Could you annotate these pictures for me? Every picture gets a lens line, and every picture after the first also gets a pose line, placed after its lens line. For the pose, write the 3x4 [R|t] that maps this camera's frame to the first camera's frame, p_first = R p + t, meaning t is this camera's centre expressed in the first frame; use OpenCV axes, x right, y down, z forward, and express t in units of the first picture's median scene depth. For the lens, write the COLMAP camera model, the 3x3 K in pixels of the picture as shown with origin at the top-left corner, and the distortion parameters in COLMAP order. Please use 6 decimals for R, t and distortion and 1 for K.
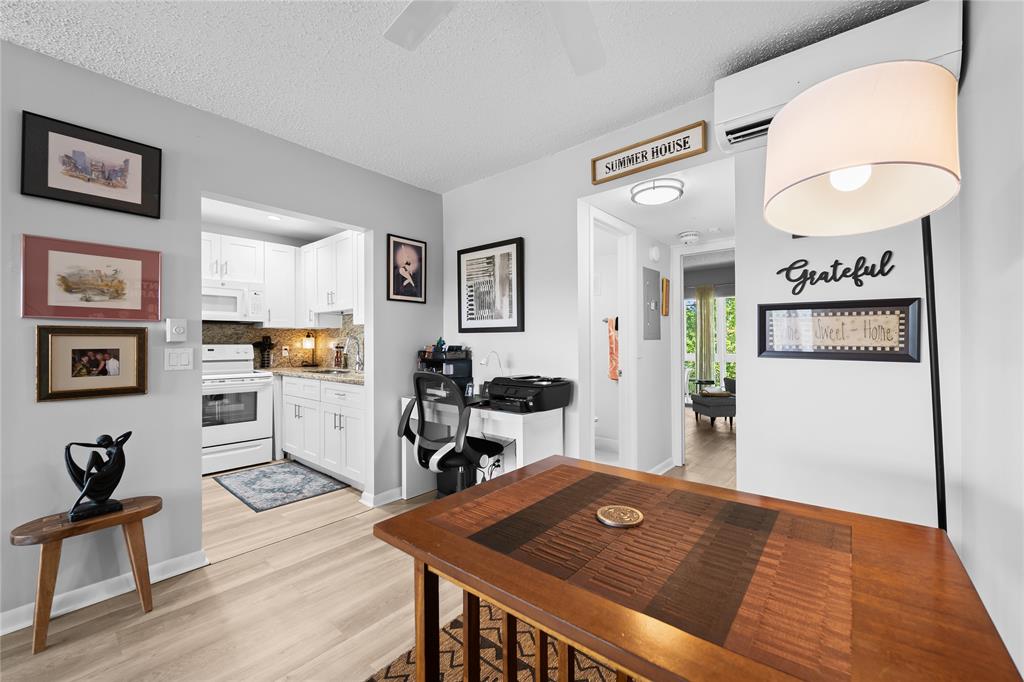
lens RADIAL K [[406.2, 0, 518.2], [0, 406.2, 341.1], [0, 0, 1]] dist [-0.001000, -0.000341]
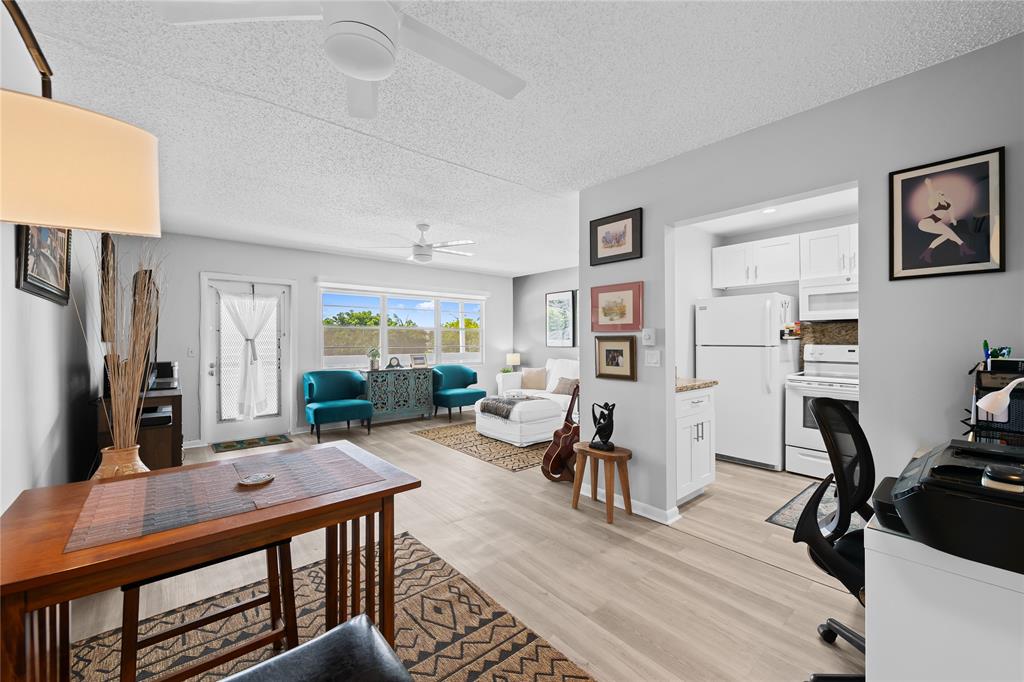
lens RADIAL K [[406.2, 0, 513.9], [0, 406.2, 337.0], [0, 0, 1]] dist [-0.001000, -0.000341]
pose [[-0.166170, -0.002623, -0.986094, 0.384114], [0.007272, 0.999966, -0.003885, -0.016637], [0.986070, -0.007817, -0.166146, 0.534730]]
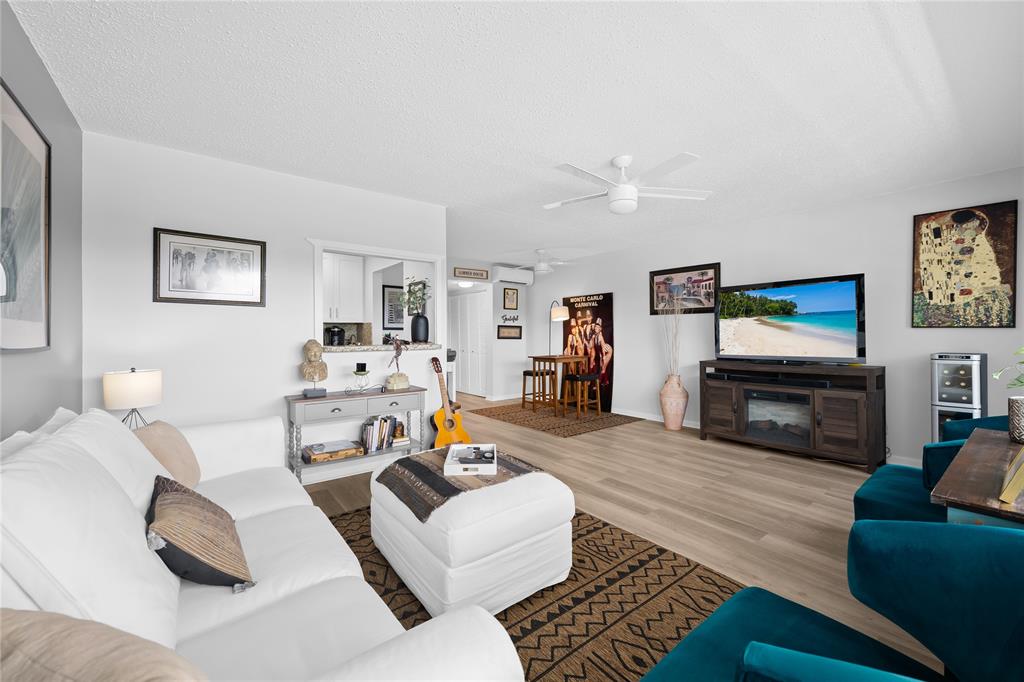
lens RADIAL K [[406.2, 0, 509.5], [0, 406.2, 339.4], [0, 0, 1]] dist [-0.001000, -0.000341]
pose [[0.211723, -0.008743, 0.977291, -1.977504], [-0.005230, 0.999936, 0.010078, 0.003660], [-0.977316, -0.007245, 0.211664, 0.051838]]
